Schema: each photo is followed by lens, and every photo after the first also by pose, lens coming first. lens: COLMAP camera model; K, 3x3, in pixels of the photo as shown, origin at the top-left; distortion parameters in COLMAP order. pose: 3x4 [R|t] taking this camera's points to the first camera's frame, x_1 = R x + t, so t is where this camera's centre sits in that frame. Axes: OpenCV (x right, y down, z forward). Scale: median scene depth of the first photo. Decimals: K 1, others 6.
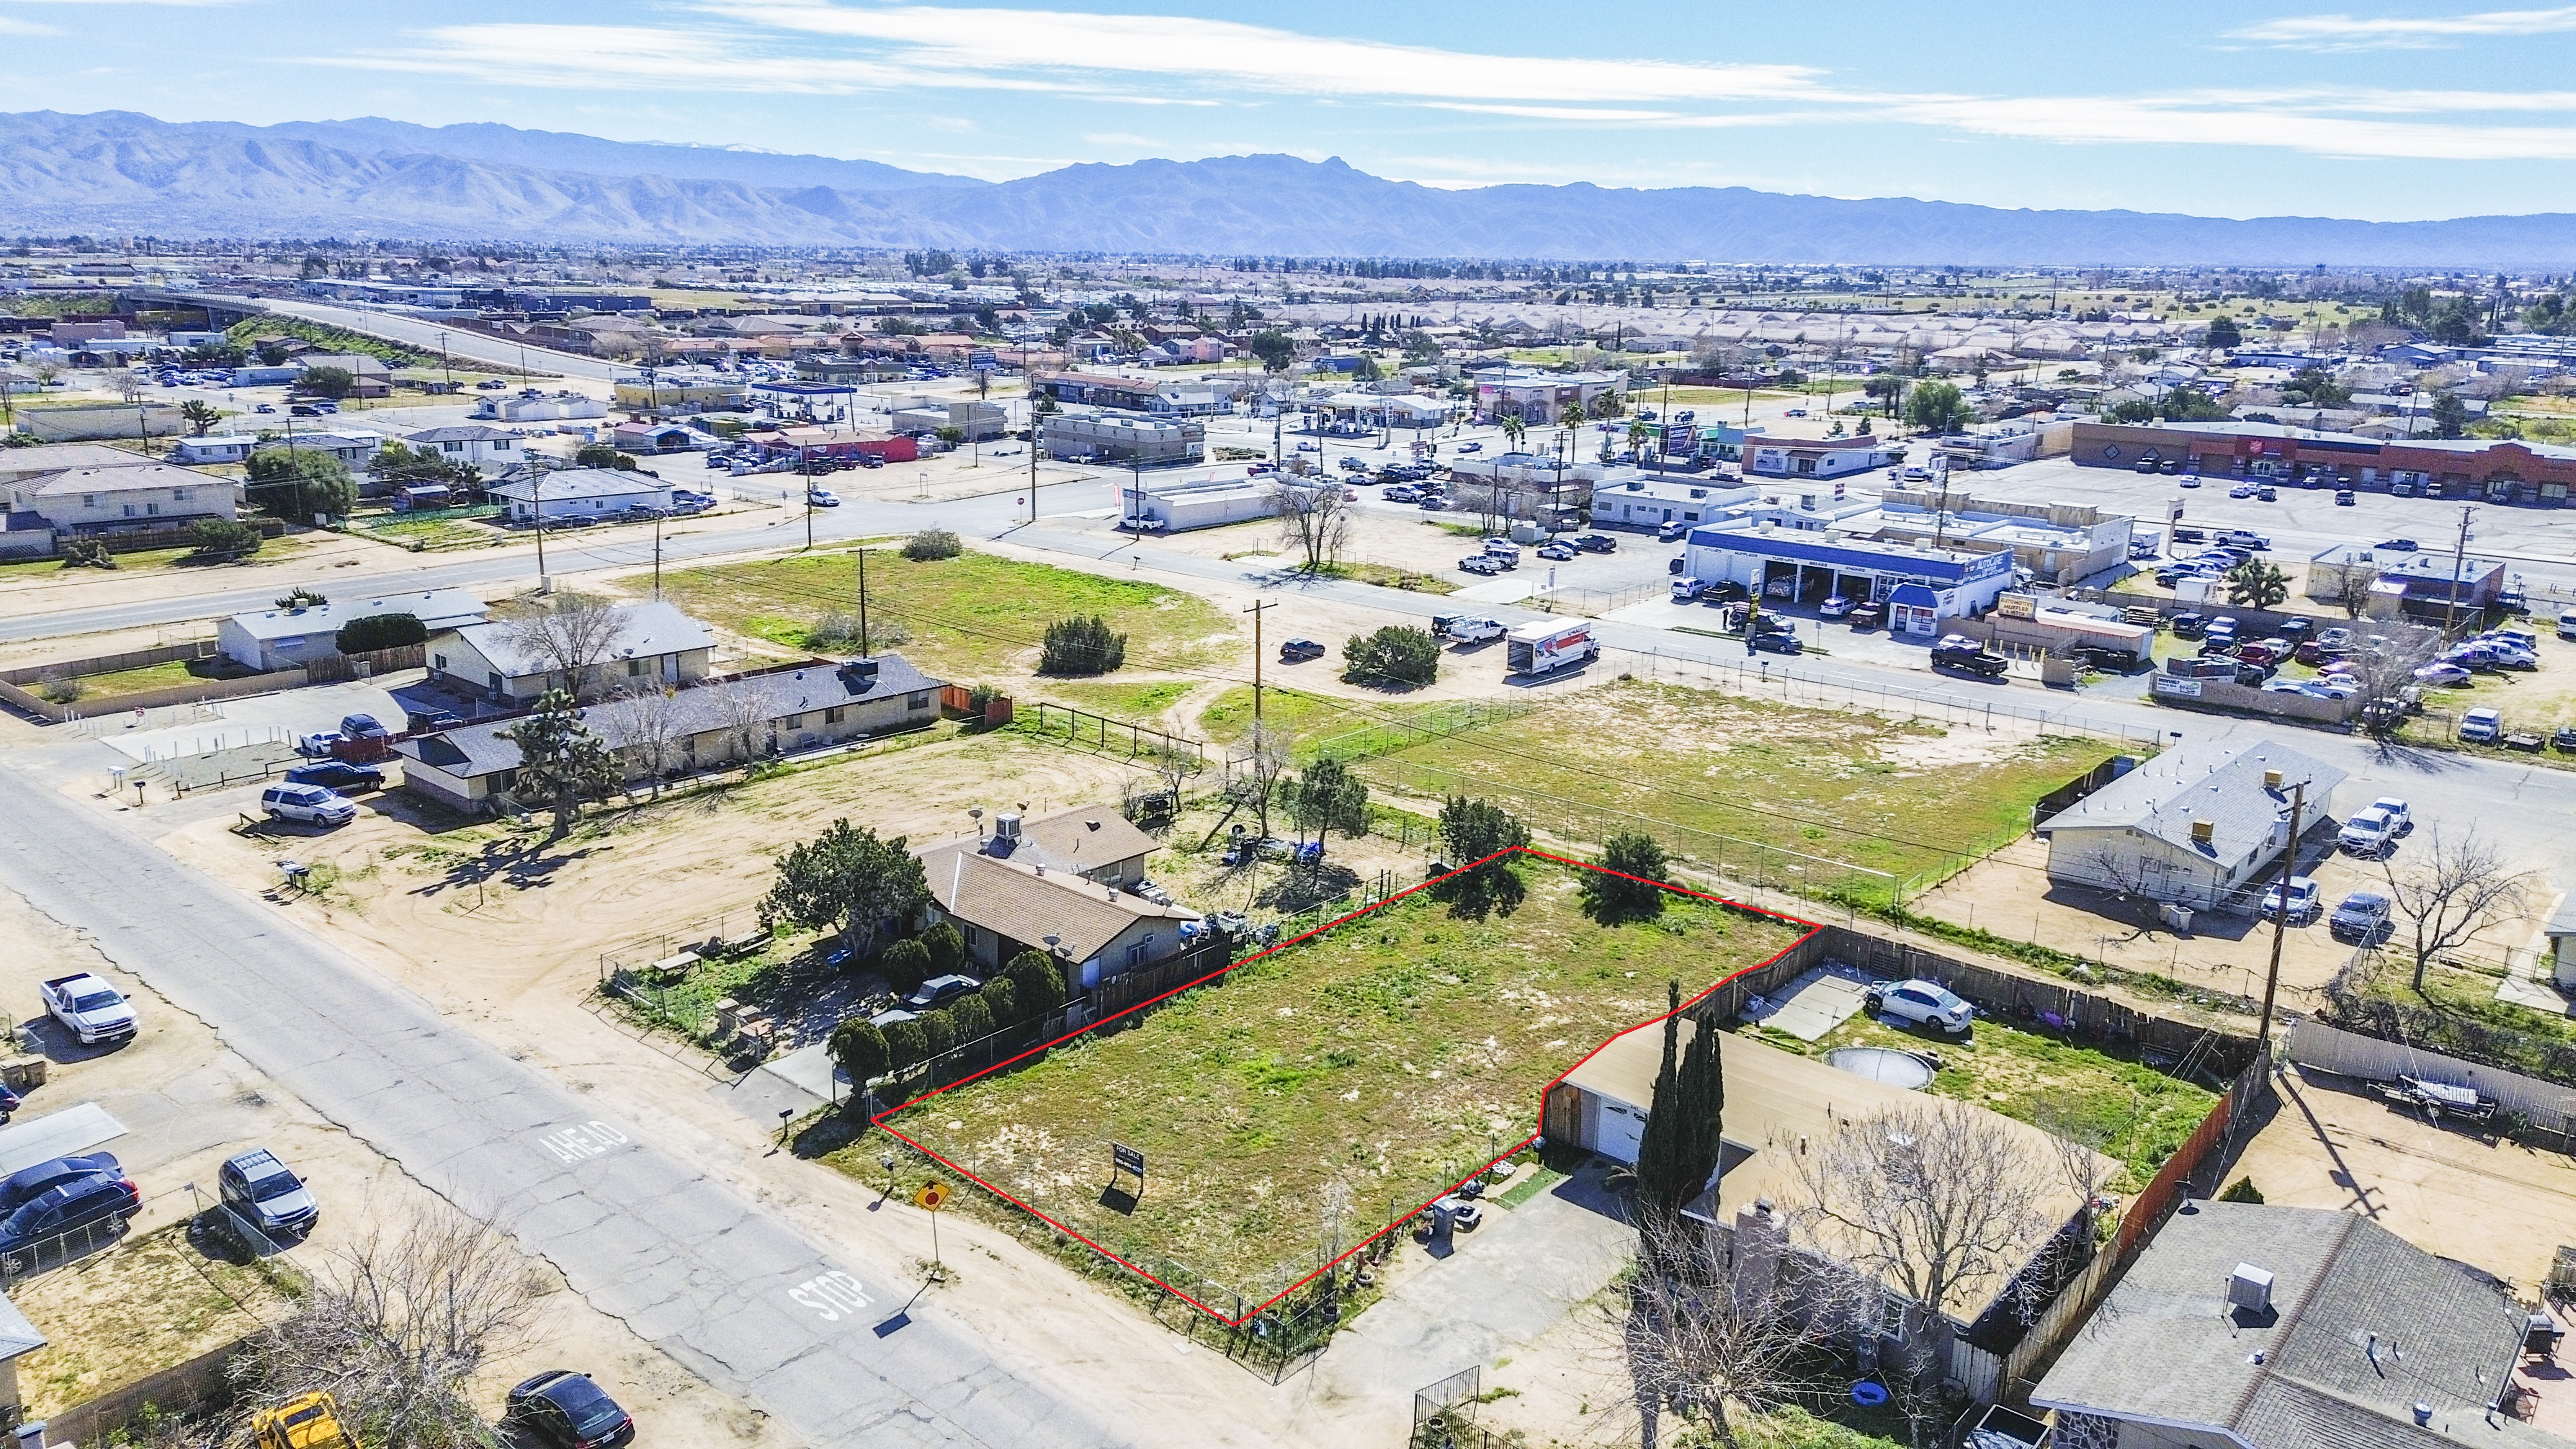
lens RADIAL K [[1812.2, 0, 1292.6], [0, 1812.2, 729.5], [0, 0, 1]] dist [0.090862, -0.099333]
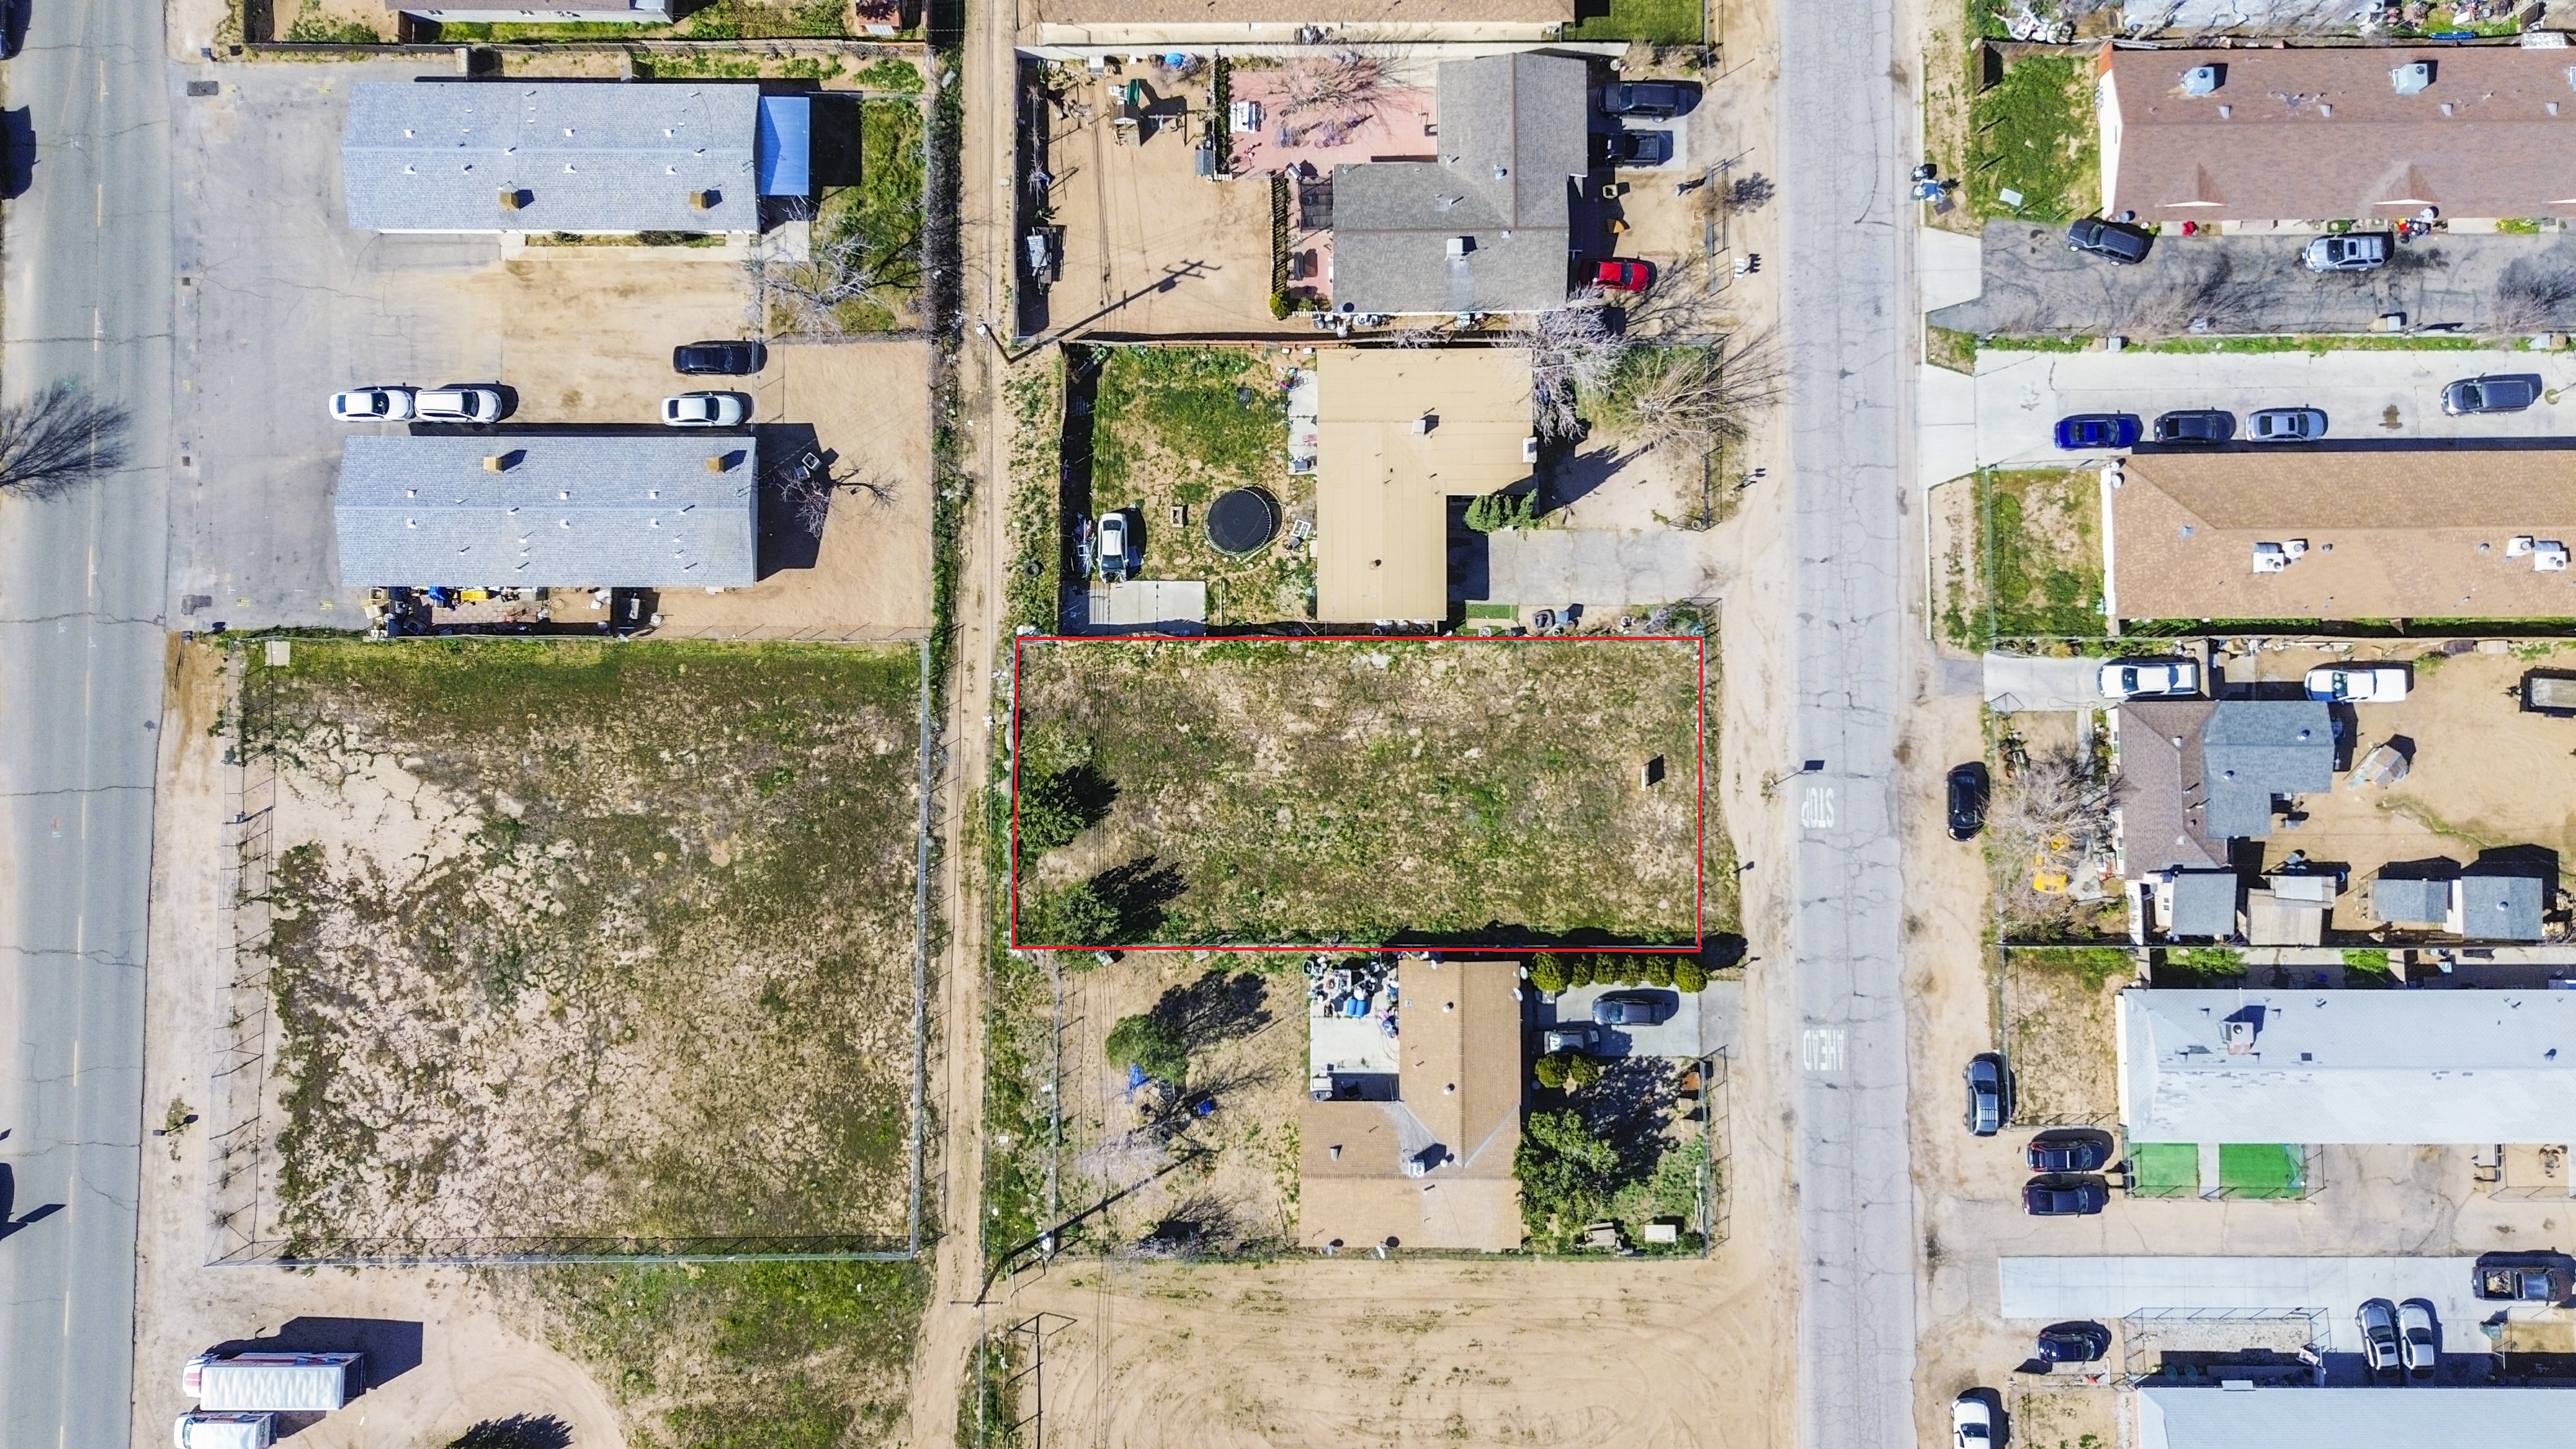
lens RADIAL K [[1812.2, 0, 1292.6], [0, 1812.2, 729.5], [0, 0, 1]] dist [0.090862, -0.099333]
pose [[-0.653914, -0.756085, 0.027044, 0.082768], [0.183648, -0.123952, 0.975146, -1.052675], [-0.733941, 0.642628, 0.219907, 0.562361]]
